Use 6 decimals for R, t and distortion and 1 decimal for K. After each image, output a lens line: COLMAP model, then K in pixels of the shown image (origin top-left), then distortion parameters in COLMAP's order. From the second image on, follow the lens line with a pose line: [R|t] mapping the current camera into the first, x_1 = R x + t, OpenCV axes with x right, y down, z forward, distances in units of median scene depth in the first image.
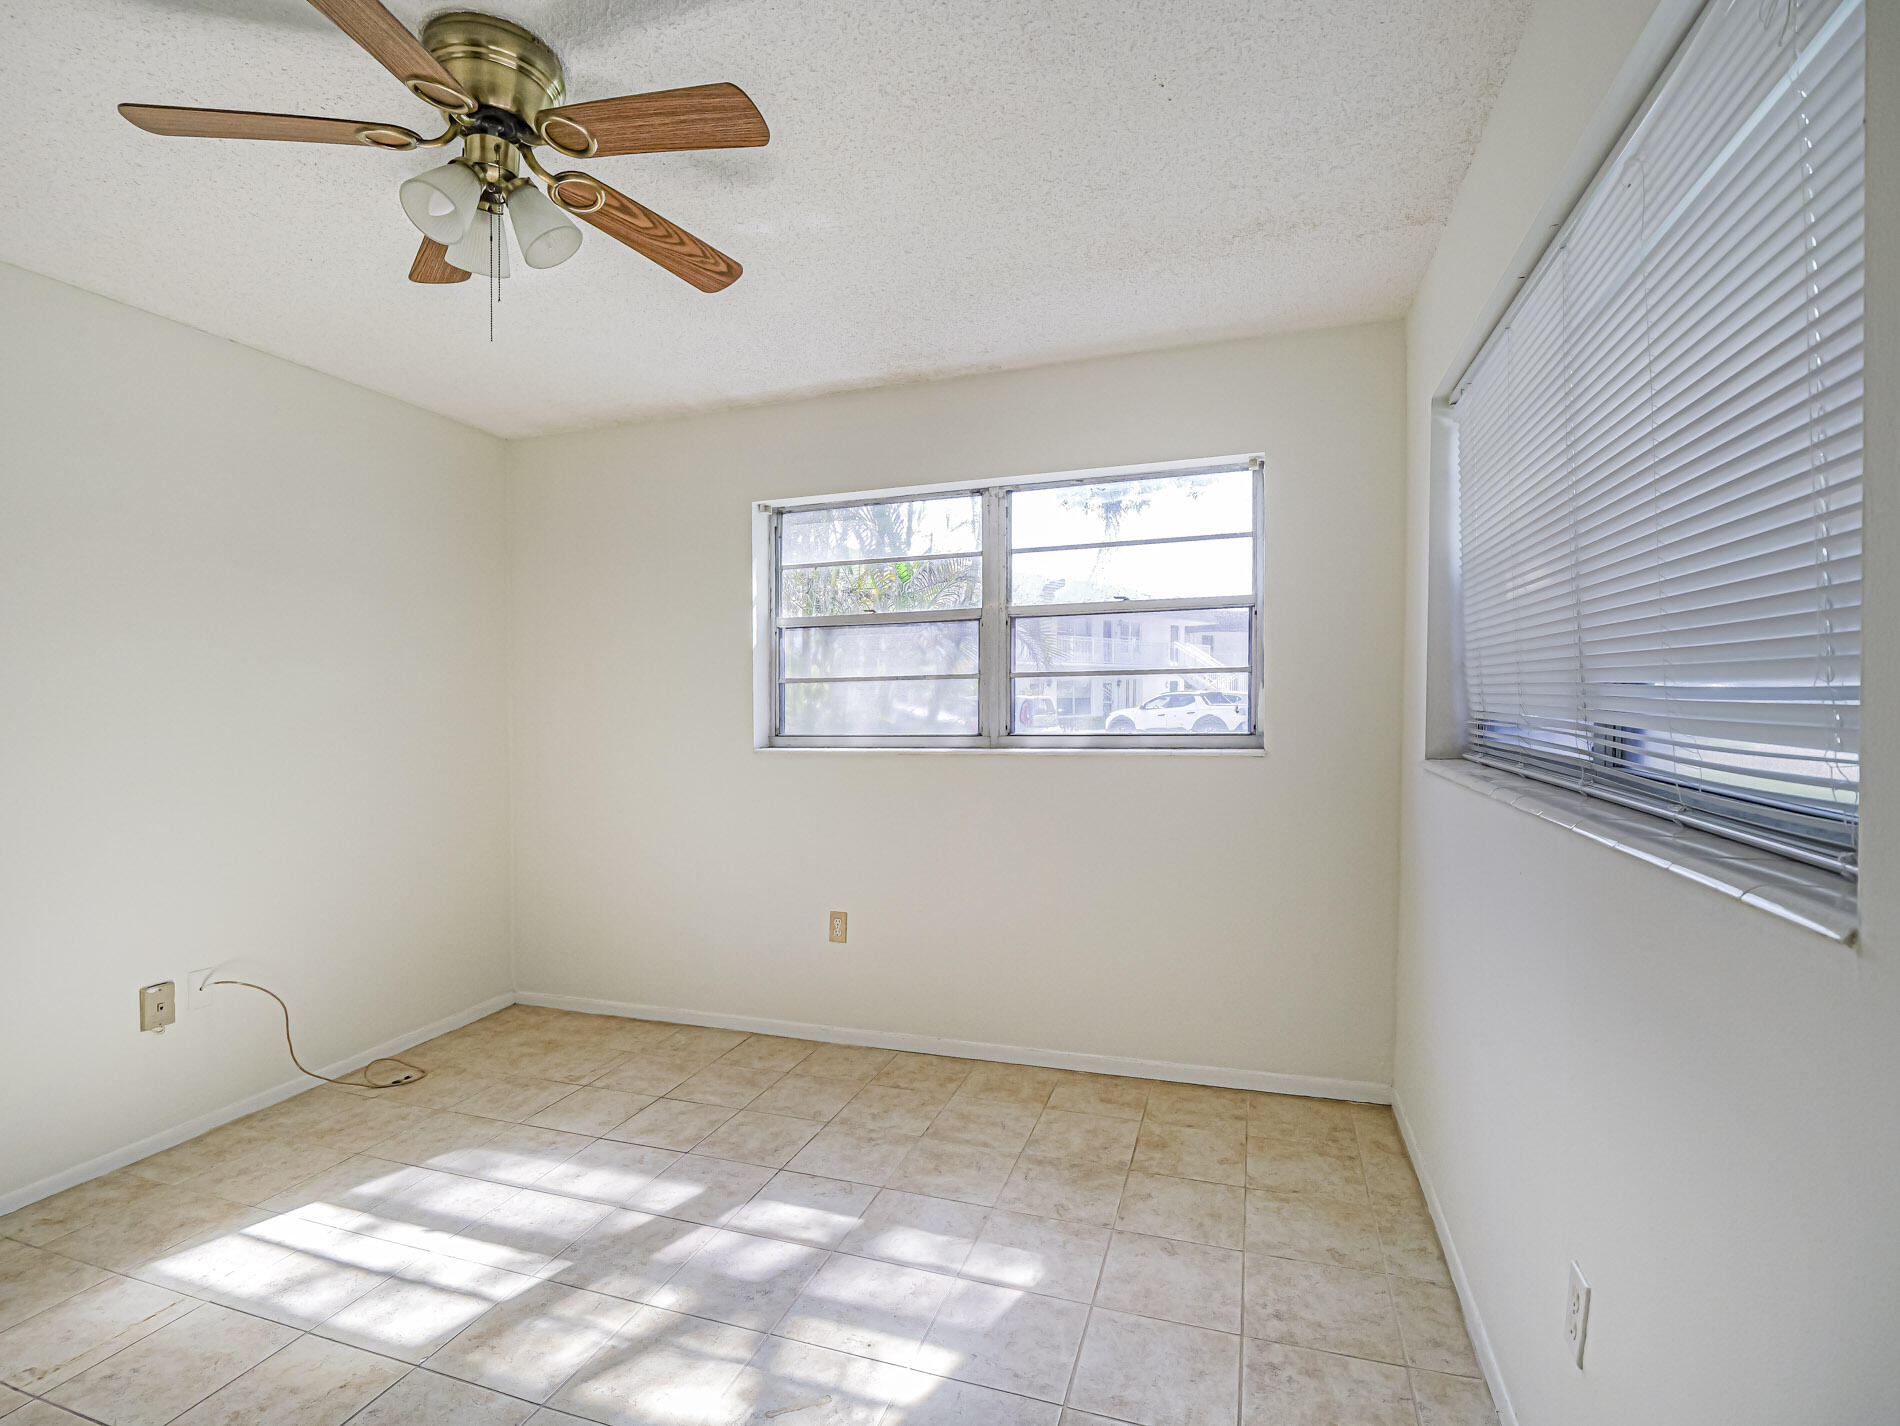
lens RADIAL K [[916.8, 0, 939.8], [0, 916.8, 716.8], [0, 0, 1]] dist [-0.012482, -0.001226]
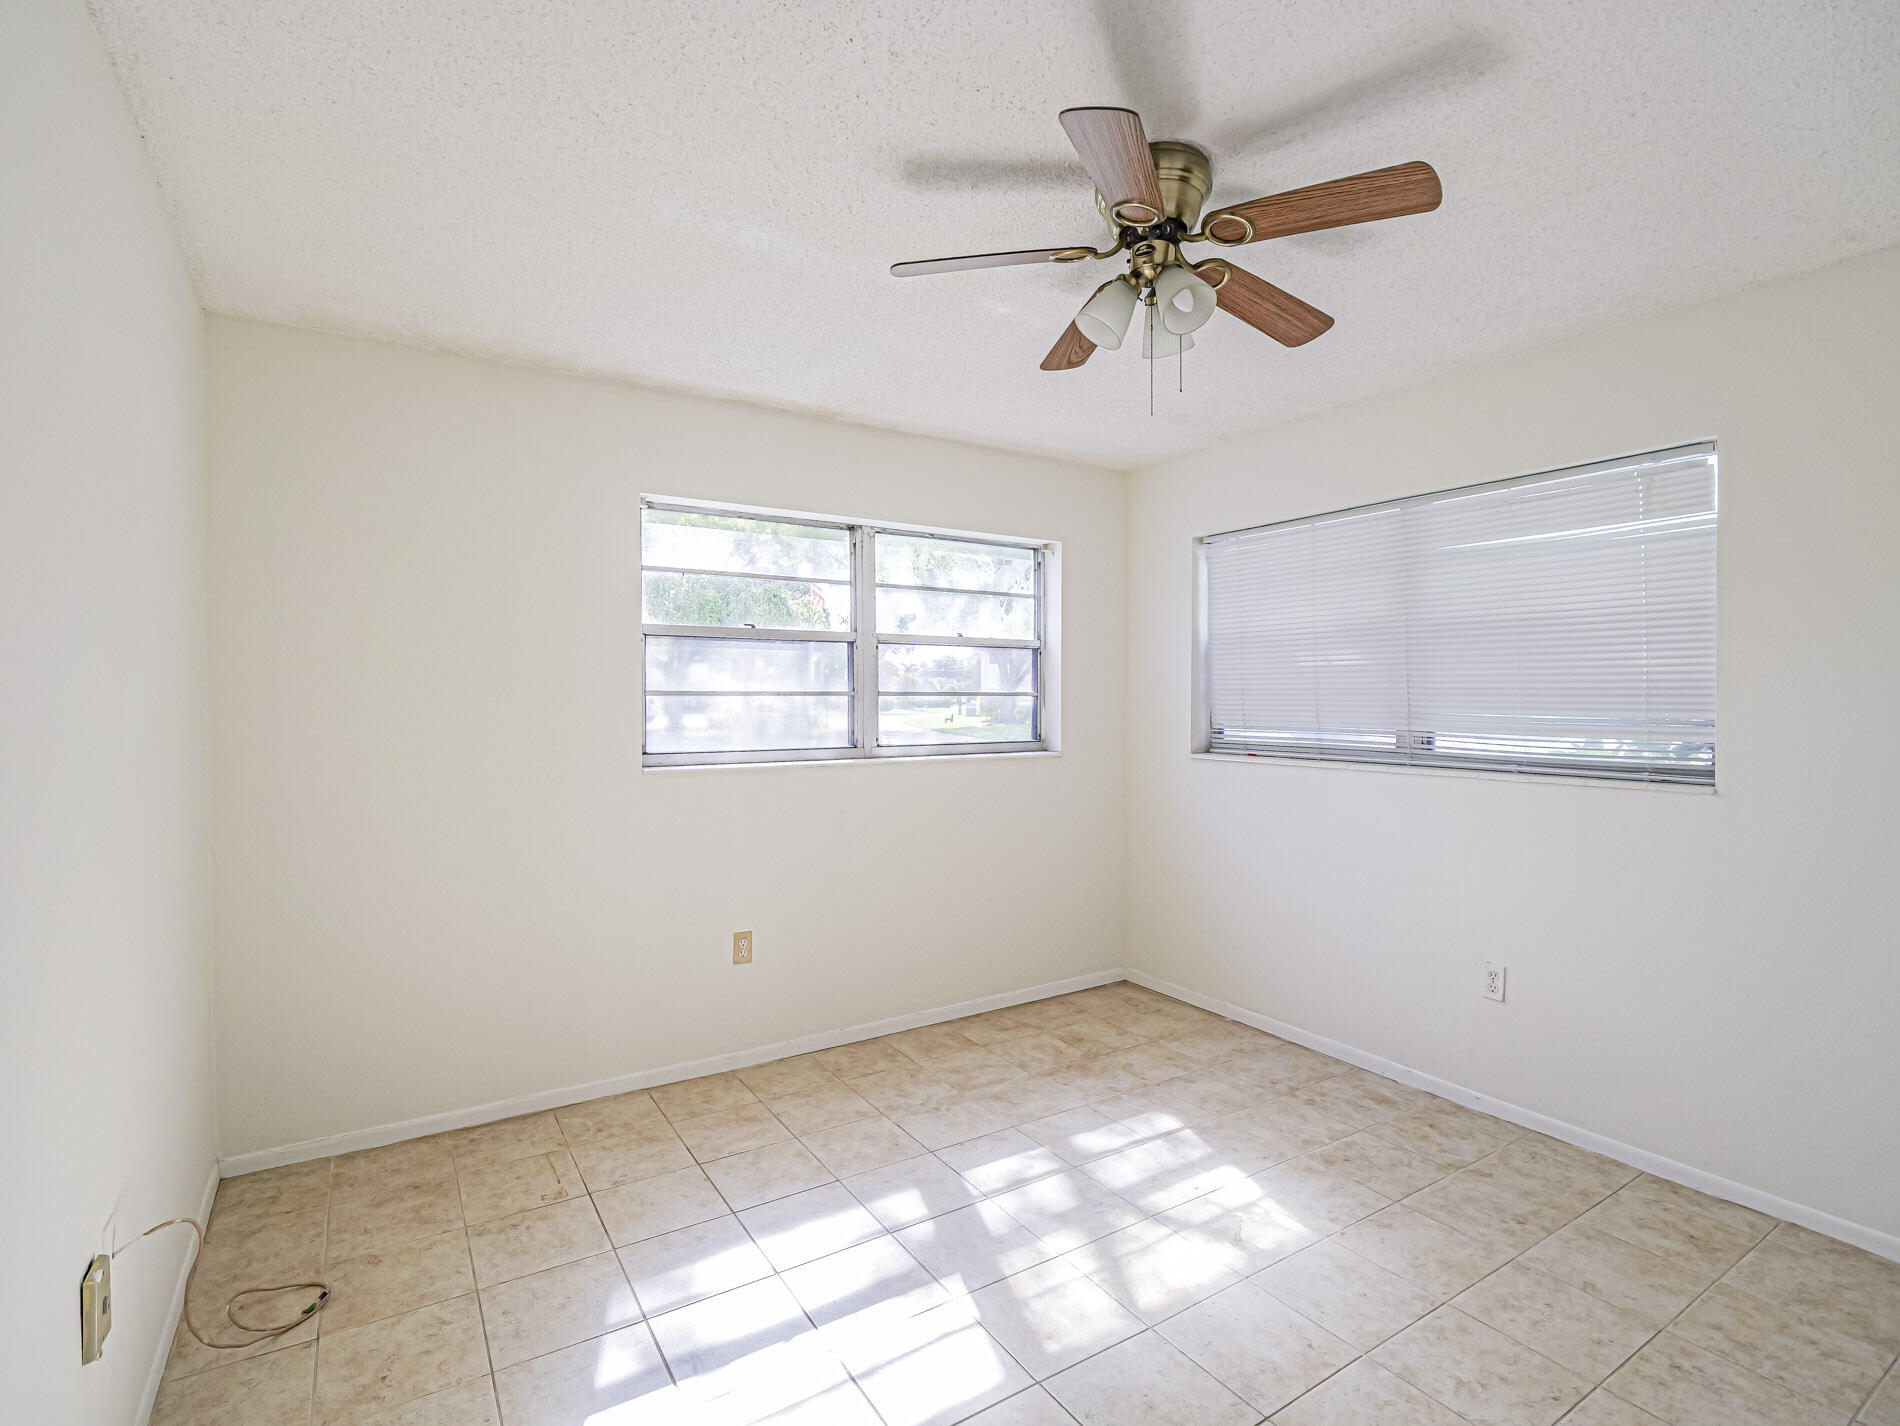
lens RADIAL K [[916.8, 0, 932.8], [0, 916.8, 706.1], [0, 0, 1]] dist [-0.012482, -0.001226]
pose [[0.628506, 0.007029, 0.777773, -0.879359], [0.004103, 0.999915, -0.012353, -0.017992], [-0.777794, 0.010955, 0.628424, 0.265968]]
